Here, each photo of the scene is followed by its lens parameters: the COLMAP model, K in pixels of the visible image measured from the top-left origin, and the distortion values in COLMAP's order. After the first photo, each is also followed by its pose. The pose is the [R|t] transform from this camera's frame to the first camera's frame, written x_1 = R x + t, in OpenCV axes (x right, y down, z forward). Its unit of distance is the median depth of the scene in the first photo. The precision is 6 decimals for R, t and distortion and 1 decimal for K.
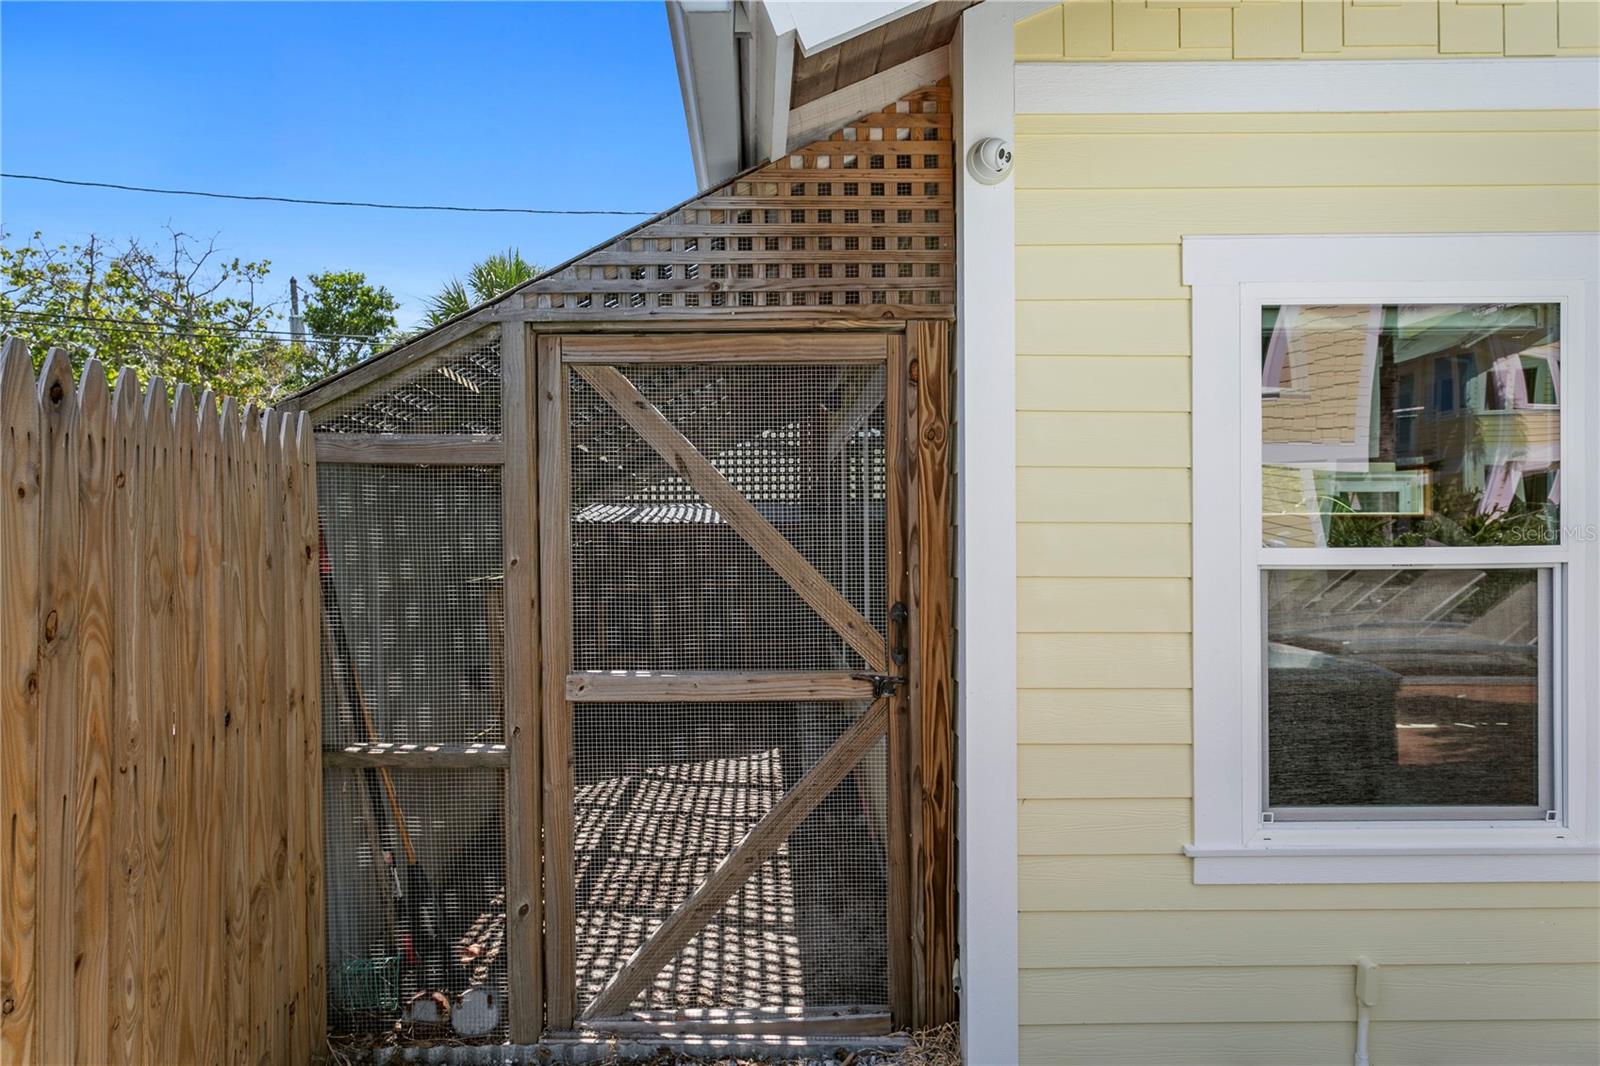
lens RADIAL K [[1081.7, 0, 801.6], [0, 1081.7, 533.8], [0, 0, 1]] dist [0.003715, 0.000593]
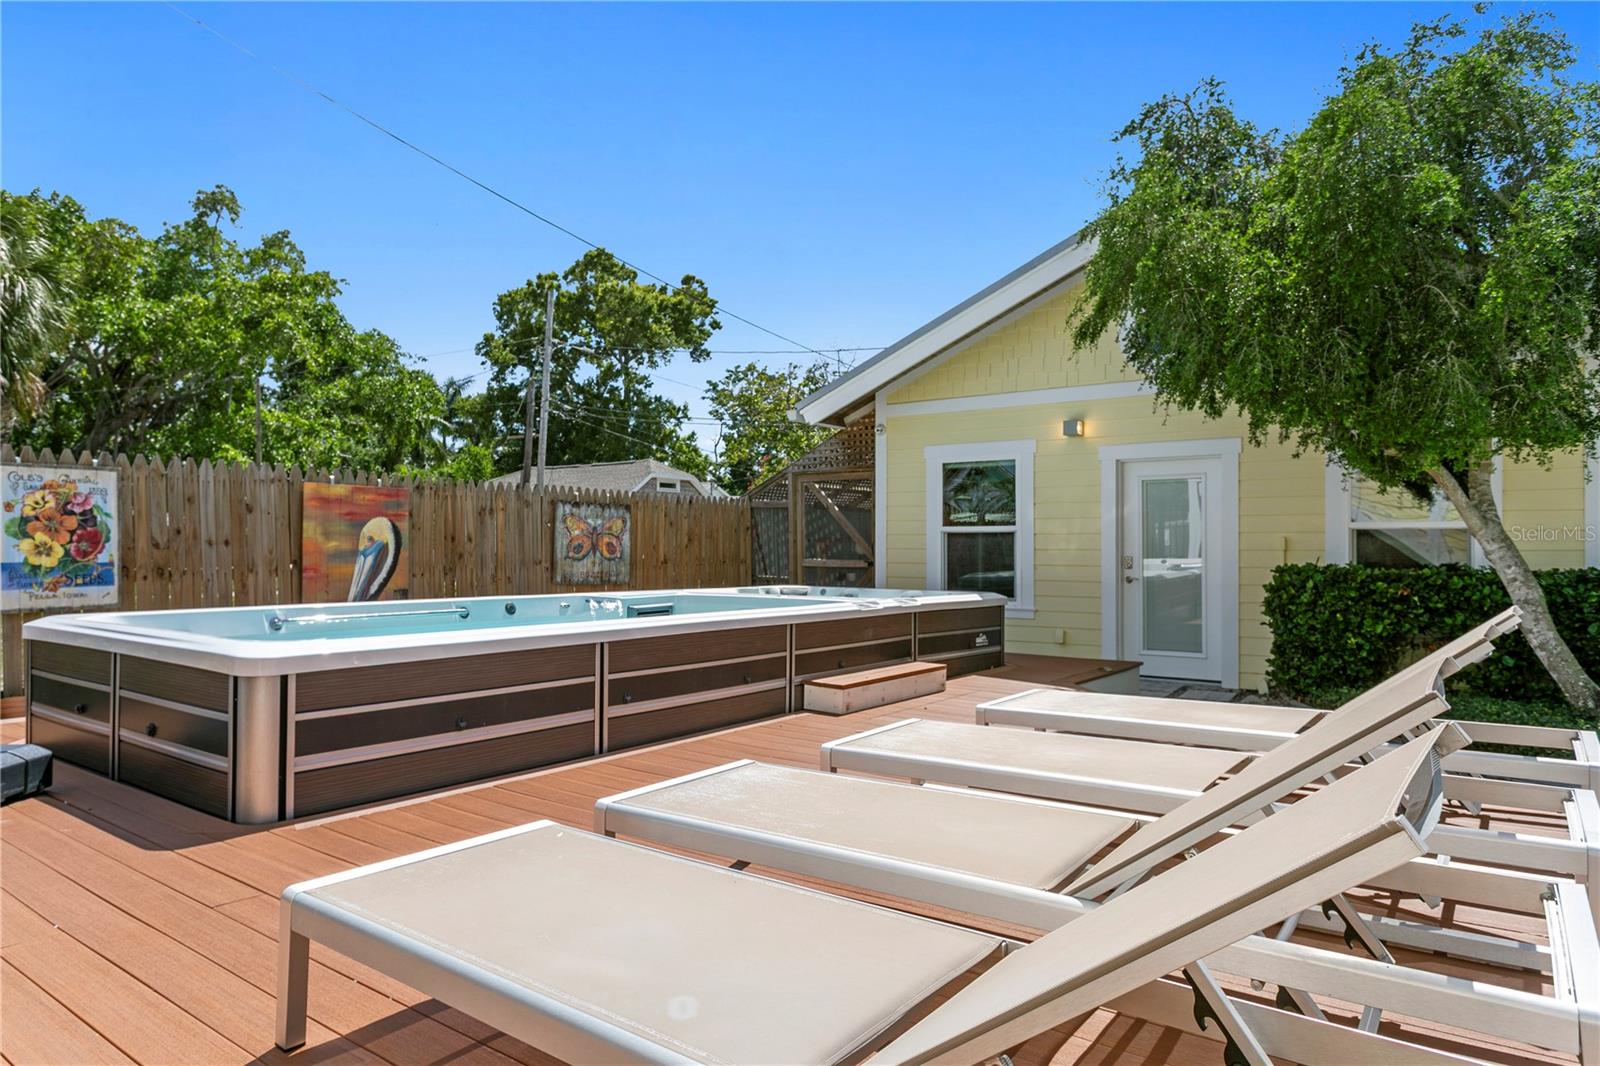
lens RADIAL K [[1028.4, 0, 796.3], [0, 1028.4, 529.0], [0, 0, 1]] dist [0.000313, 0.001691]
pose [[0.807671, 0.000198, -0.589633, 2.147443], [-0.001753, 0.999996, -0.002065, 0.027773], [0.589630, 0.002702, 0.807669, -2.232451]]
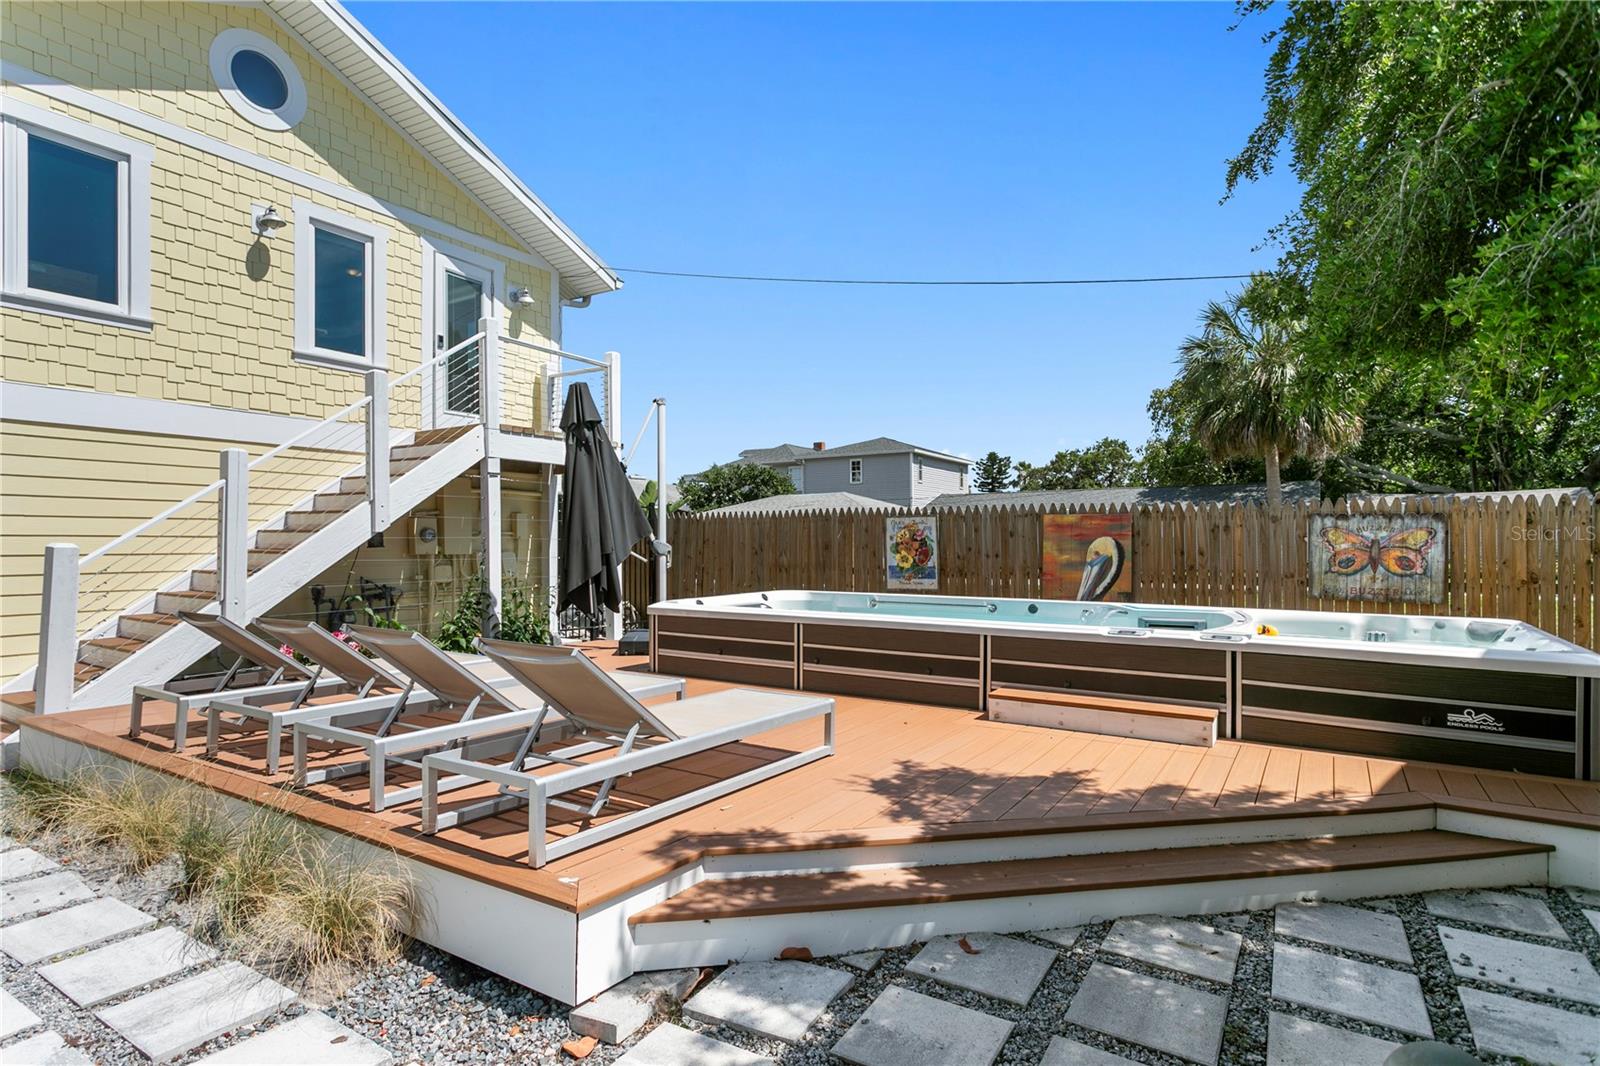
lens RADIAL K [[877.1, 0, 790.5], [0, 877.1, 530.9], [0, 0, 1]] dist [0.033027, 0.003536]
pose [[-0.545882, -0.002154, -0.837859, 2.899837], [0.016761, 0.999769, -0.013491, -0.007068], [0.837694, -0.021408, -0.545720, 0.221735]]
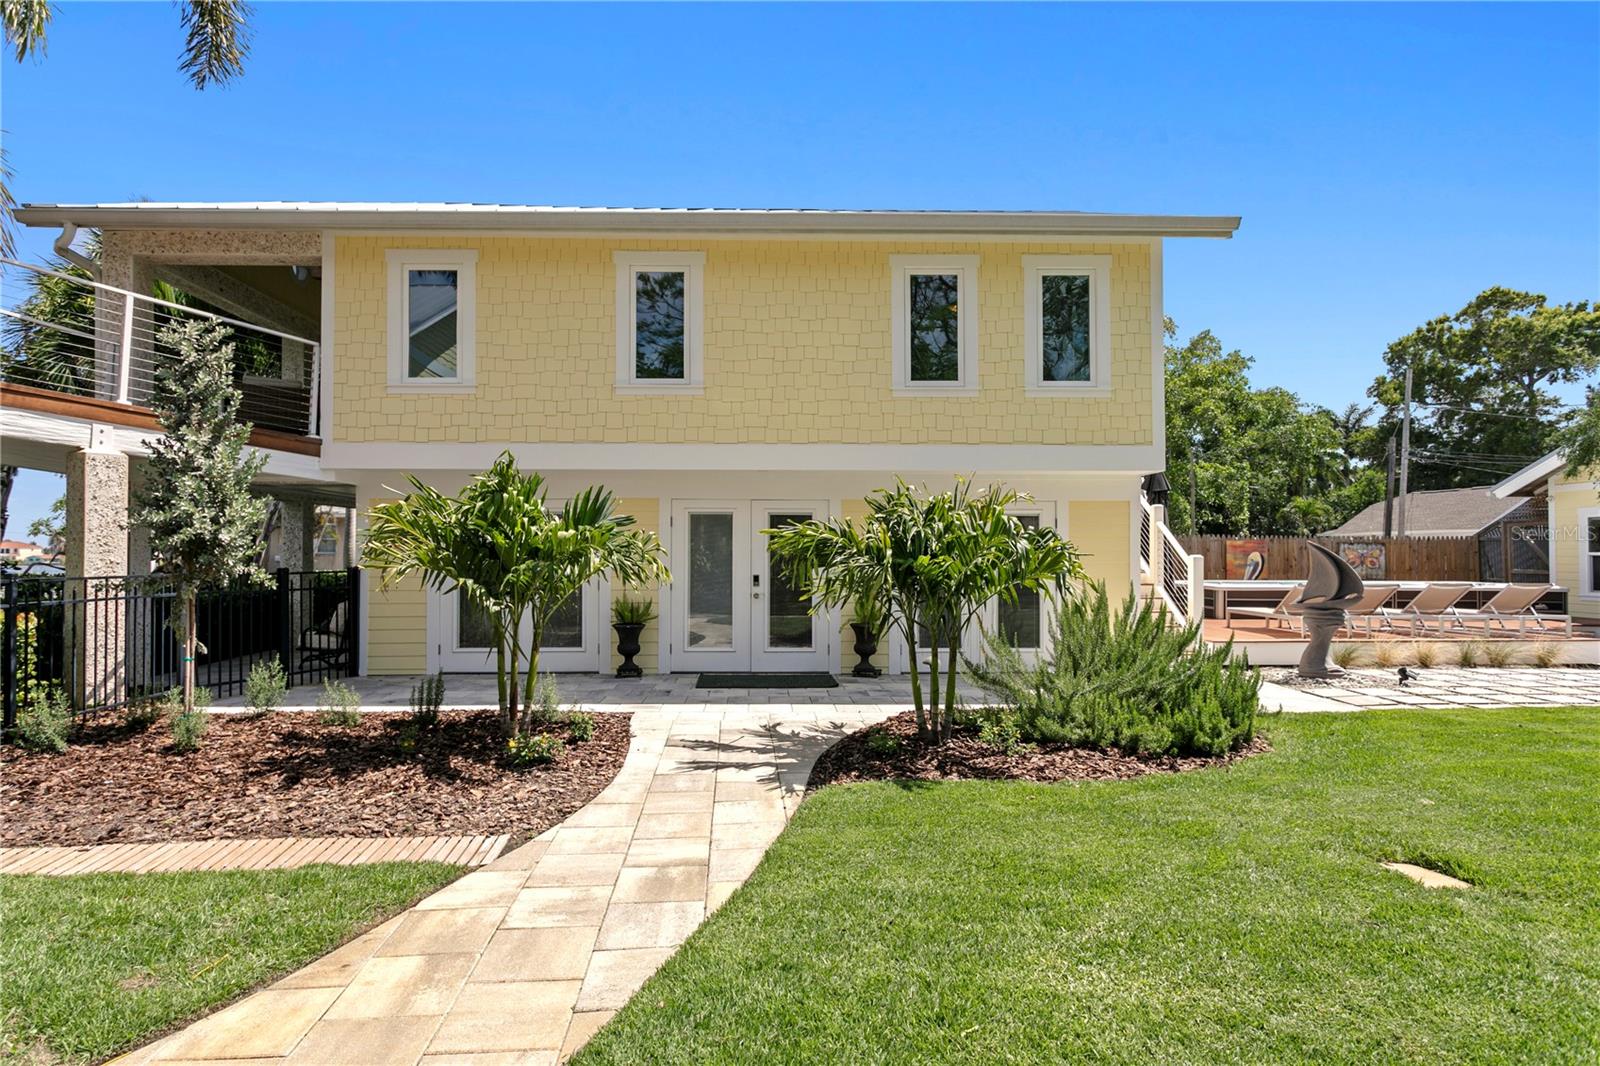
lens RADIAL K [[877.1, 0, 784.7], [0, 877.1, 533.7], [0, 0, 1]] dist [0.033027, 0.003536]
pose [[0.032904, -0.014628, -0.999351, 6.126796], [0.013977, 0.999802, -0.014174, -0.102079], [0.999361, -0.013502, 0.033102, -4.395501]]
